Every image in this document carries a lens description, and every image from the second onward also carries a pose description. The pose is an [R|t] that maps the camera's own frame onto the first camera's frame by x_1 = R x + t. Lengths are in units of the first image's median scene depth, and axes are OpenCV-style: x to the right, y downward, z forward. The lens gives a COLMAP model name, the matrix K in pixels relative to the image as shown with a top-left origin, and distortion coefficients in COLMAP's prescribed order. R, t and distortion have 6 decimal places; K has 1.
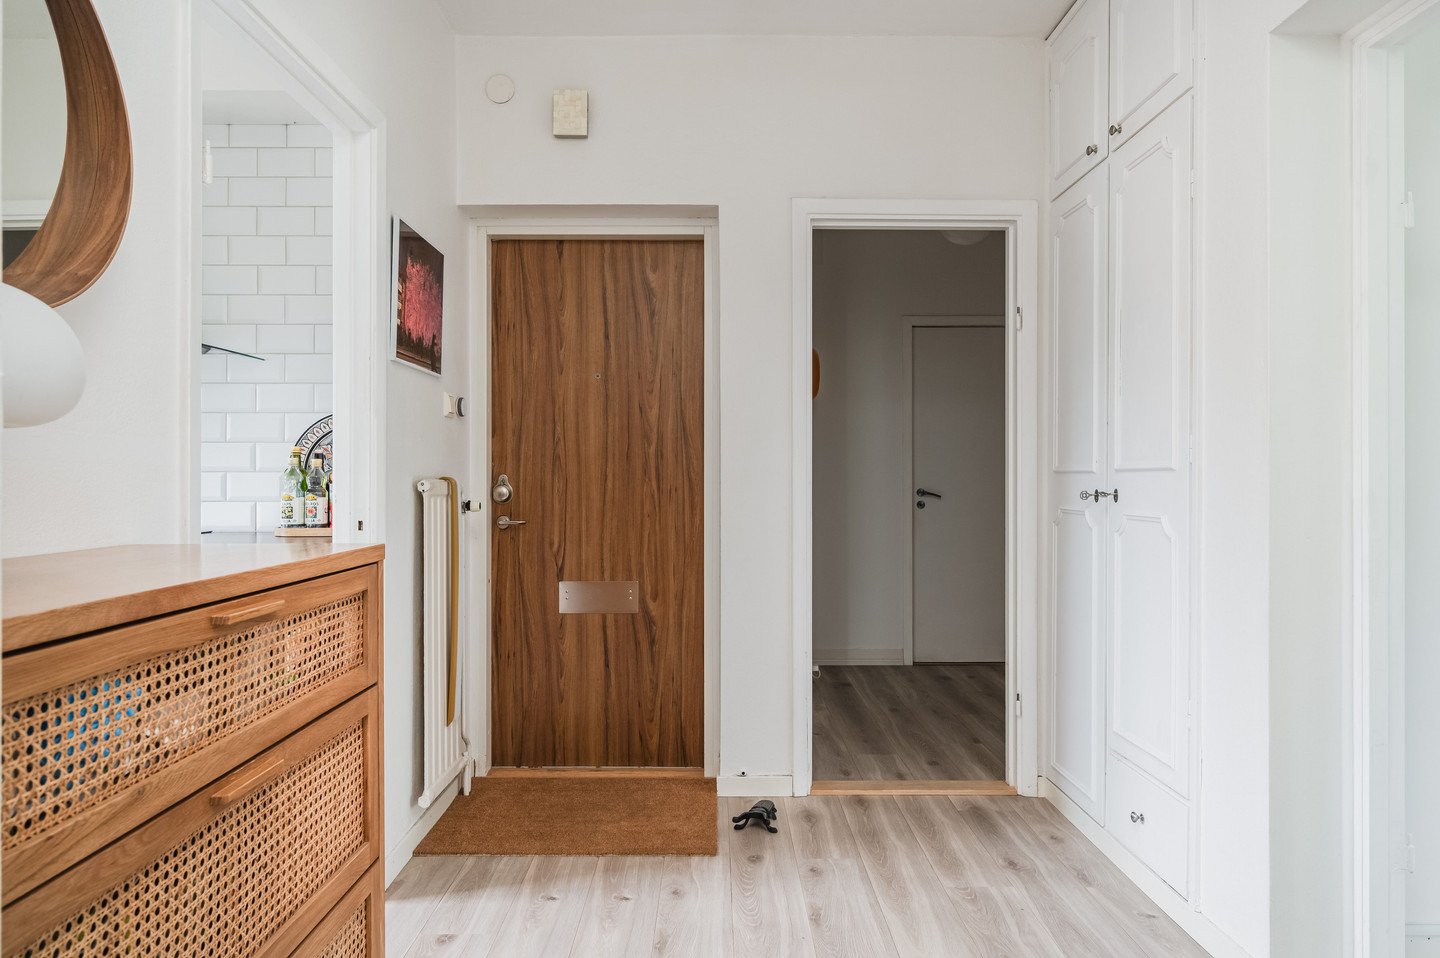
lens RADIAL K [[850.5, 0, 719.0], [0, 850.5, 480.9], [0, 0, 1]] dist [-0.003136, 0.000460]
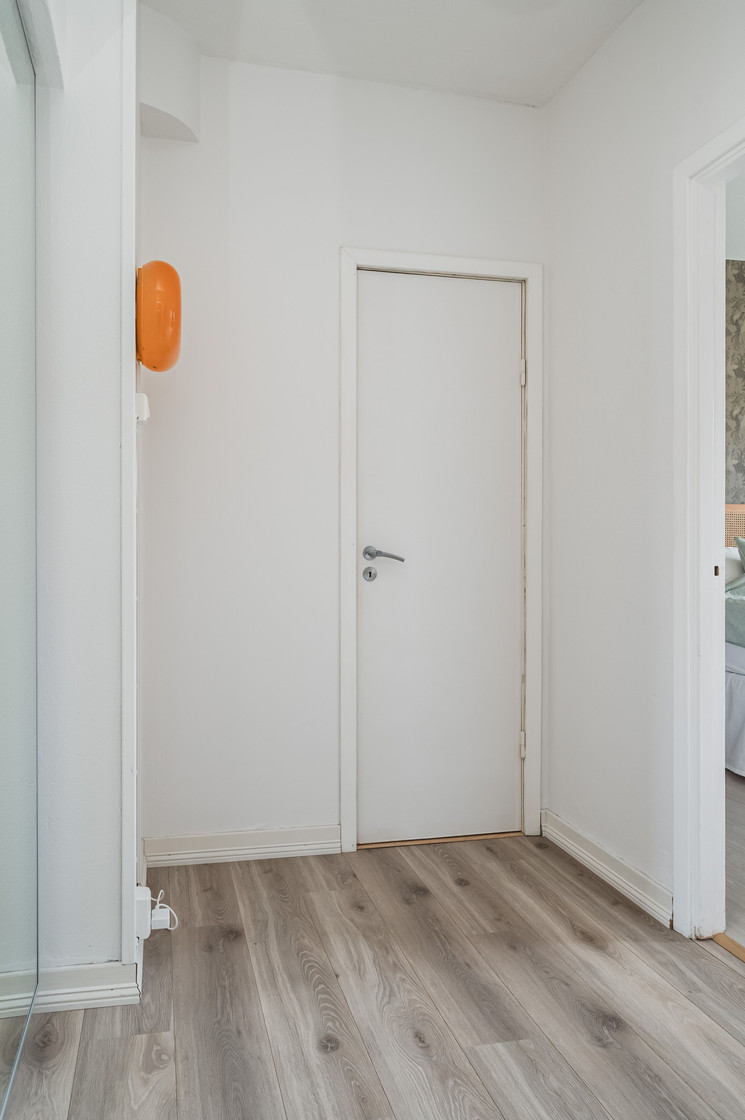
lens RADIAL K [[743.7, 0, 372.5], [0, 743.7, 560.0], [0, 0, 1]] dist [0.000576, -0.001037]
pose [[0.962376, 0.001425, 0.271716, 0.100337], [-0.004007, 0.999952, 0.008951, 0.014148], [-0.271690, -0.009703, 0.962336, 0.512073]]
